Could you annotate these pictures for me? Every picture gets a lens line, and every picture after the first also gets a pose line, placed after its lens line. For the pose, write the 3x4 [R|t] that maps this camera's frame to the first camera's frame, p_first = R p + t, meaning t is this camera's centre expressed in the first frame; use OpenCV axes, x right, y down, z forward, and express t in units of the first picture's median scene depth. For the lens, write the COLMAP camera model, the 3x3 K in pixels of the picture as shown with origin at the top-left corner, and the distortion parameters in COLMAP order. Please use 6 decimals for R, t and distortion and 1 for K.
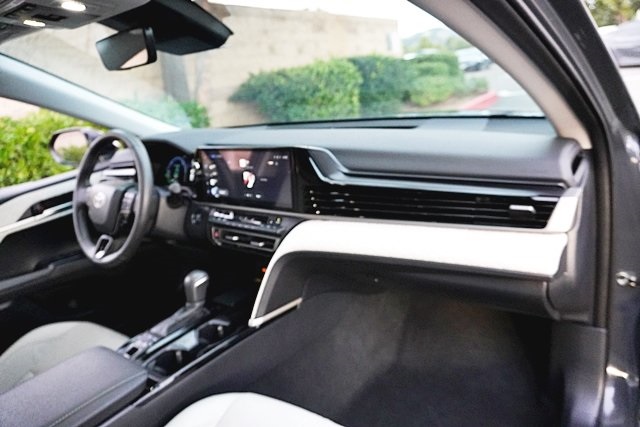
lens RADIAL K [[428.6, 0, 322.0], [0, 428.6, 208.3], [0, 0, 1]] dist [-0.035710, 0.015610]
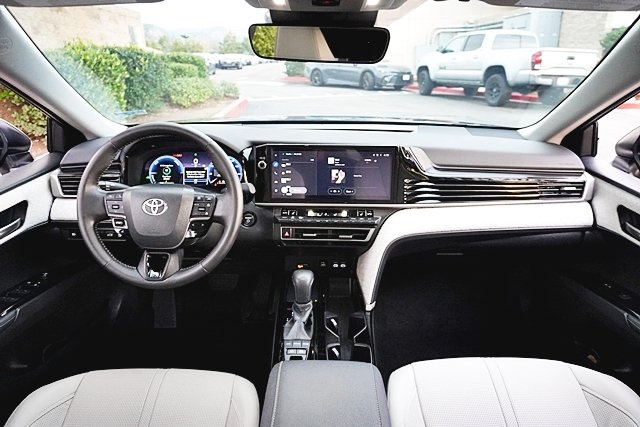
lens RADIAL K [[428.6, 0, 318.7], [0, 428.6, 213.8], [0, 0, 1]] dist [-0.035710, 0.015610]
pose [[0.815343, -0.075446, 0.574041, -0.763139], [0.070285, 0.997039, 0.031212, -0.010375], [-0.574696, 0.014898, 0.818232, 0.151612]]
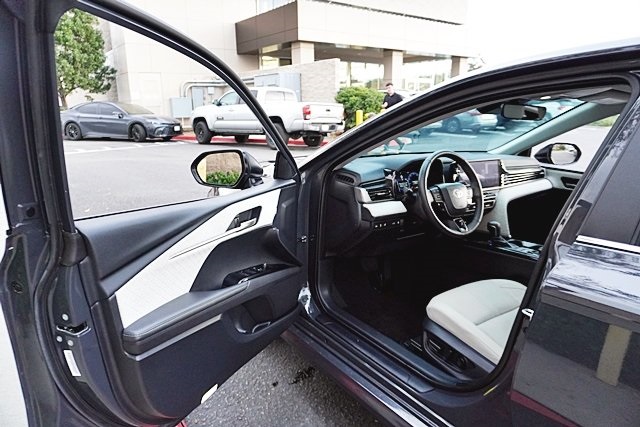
lens RADIAL K [[428.6, 0, 322.7], [0, 428.6, 216.7], [0, 0, 1]] dist [-0.035710, 0.015610]
pose [[0.337100, -0.100639, 0.936074, -2.243488], [0.232021, 0.972484, 0.020998, -0.086990], [-0.912431, 0.210110, 0.351175, 0.963792]]
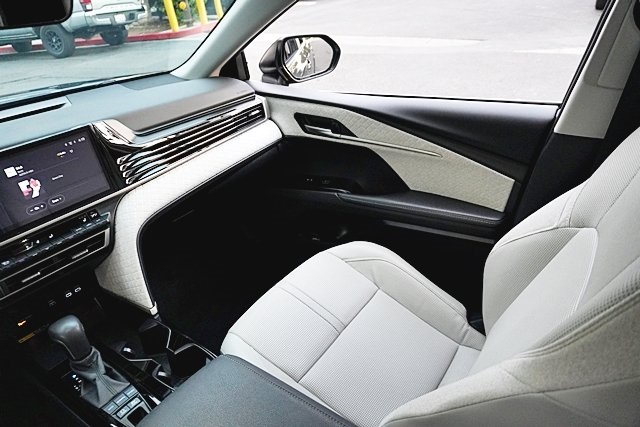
lens RADIAL K [[428.6, 0, 325.4], [0, 428.6, 212.8], [0, 0, 1]] dist [-0.035710, 0.015610]
pose [[0.029472, -0.381195, 0.924025, -0.819428], [0.375011, 0.861118, 0.343283, -0.085512], [-0.926552, 0.336403, 0.168331, 0.360373]]
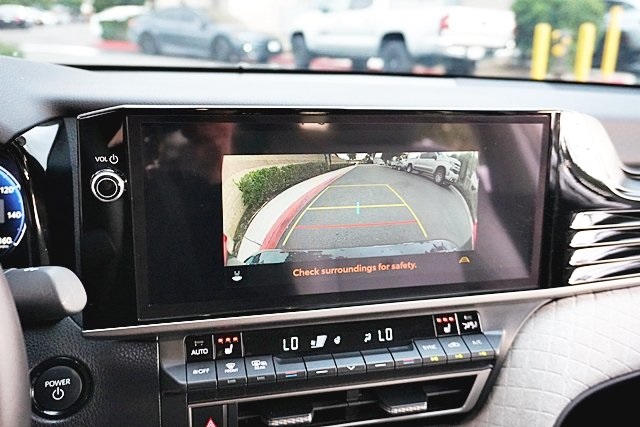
lens RADIAL K [[570.9, 0, 318.0], [0, 570.9, 212.4], [0, 0, 1]] dist [-0.002640, -0.000931]
pose [[0.621945, -0.095988, 0.777156, -0.484436], [0.120974, 0.992322, 0.025750, -0.078026], [-0.773660, 0.078001, 0.628781, 0.716972]]
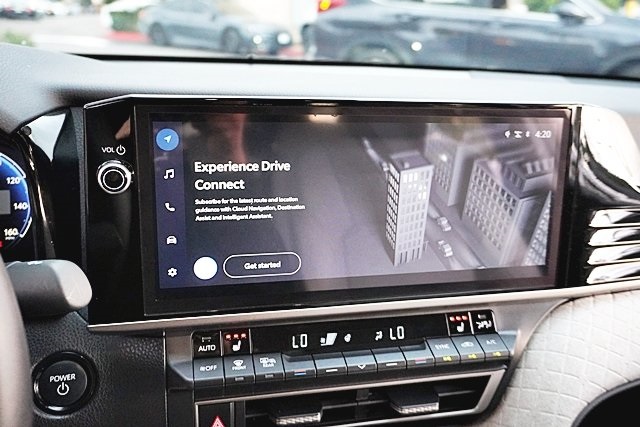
lens RADIAL K [[570.9, 0, 316.7], [0, 570.9, 213.9], [0, 0, 1]] dist [-0.002640, -0.000931]
pose [[0.635685, -0.100072, 0.765434, -0.477574], [0.110102, 0.993178, 0.038408, -0.078900], [-0.764056, 0.059861, 0.642367, 0.725268]]
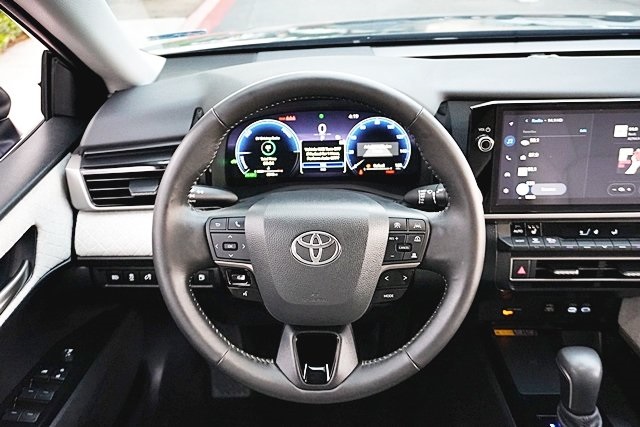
lens RADIAL K [[626.1, 0, 314.9], [0, 626.1, 216.3], [0, 0, 1]] dist [-0.003313, 0.000000]
pose [[0.829881, -0.158395, 0.534984, -0.868323], [0.097667, 0.985292, 0.140216, -0.137562], [-0.549325, -0.064113, 0.833146, 0.516091]]
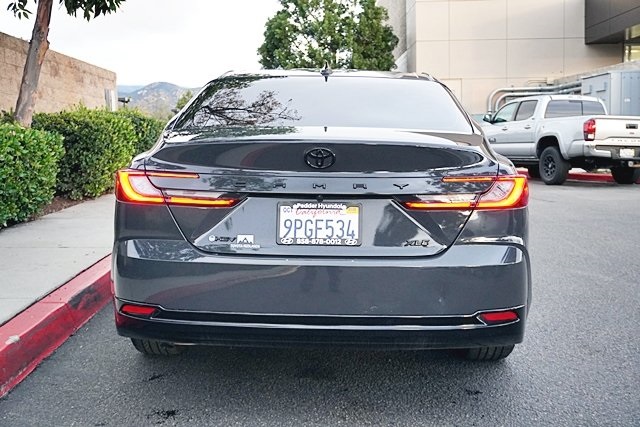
lens RADIAL K [[791.2, 0, 325.6], [0, 791.2, 218.4], [0, 0, 1]] dist [-0.015865, 0.000000]
pose [[0.820488, 0.070817, 0.567260, -3.252143], [0.063820, 0.974747, -0.213997, 1.543886], [-0.568090, 0.211784, 0.795249, -3.236914]]
